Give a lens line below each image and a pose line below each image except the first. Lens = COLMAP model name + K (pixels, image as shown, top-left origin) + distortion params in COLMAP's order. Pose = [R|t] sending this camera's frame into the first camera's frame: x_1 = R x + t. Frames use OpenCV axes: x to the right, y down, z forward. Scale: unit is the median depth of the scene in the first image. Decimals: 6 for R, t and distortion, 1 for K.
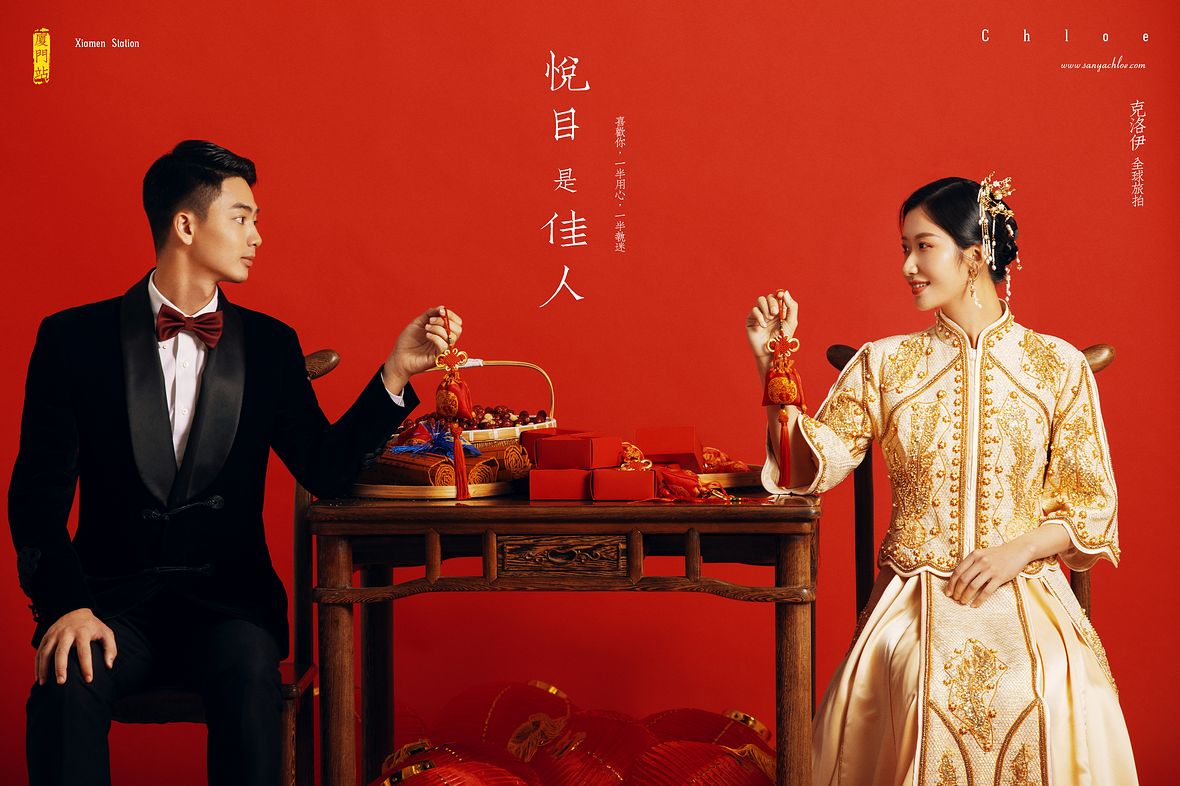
lens RADIAL K [[6238.5, 0, 590.2], [0, 6238.5, 393.4], [0, 0, 1]] dist [-0.333021, 0.000000]
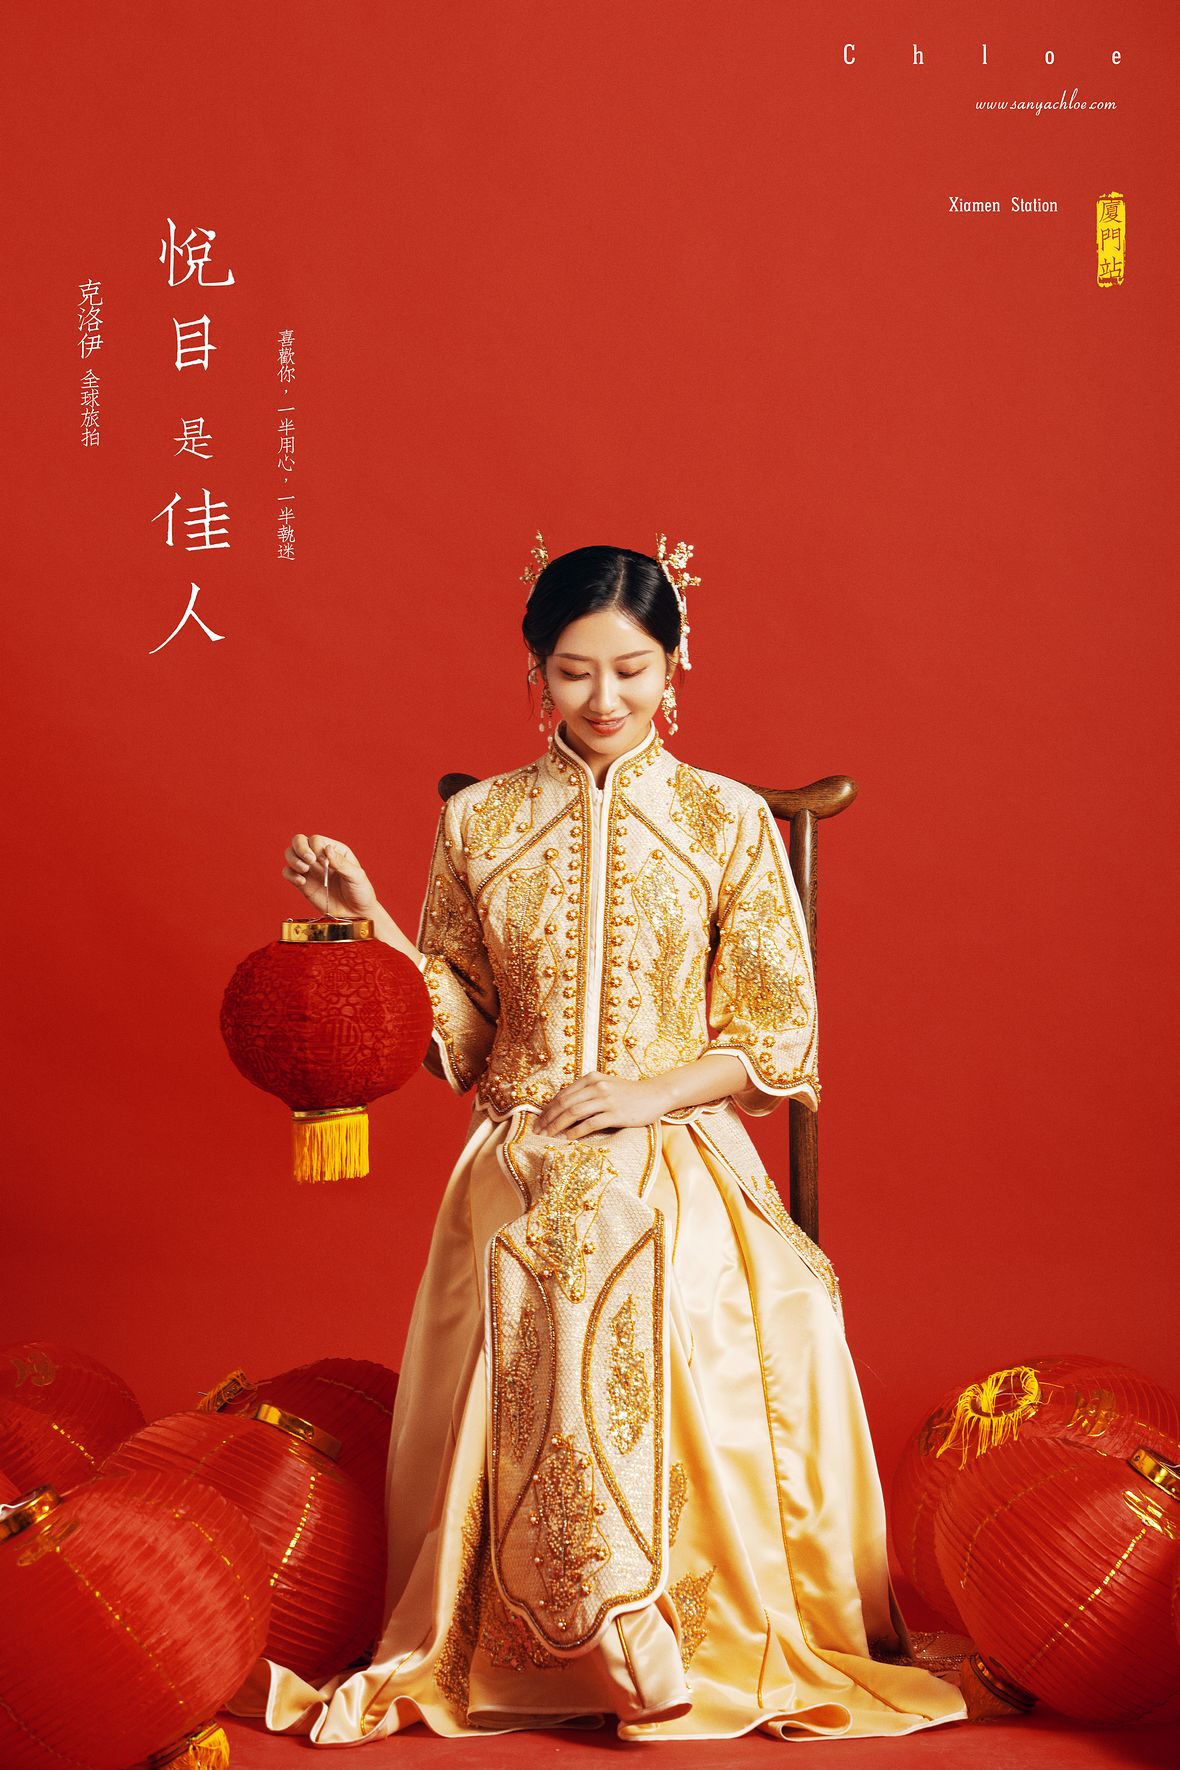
lens RADIAL K [[6891.2, 0, 589.9], [0, 6891.2, 881.8], [0, 0, 1]] dist [1.116917, 0.000000]
pose [[0.997691, 0.021636, 0.064383, 0.012250], [-0.021828, 0.999759, 0.002281, 0.001520], [-0.064318, -0.003681, 0.997923, 0.253305]]
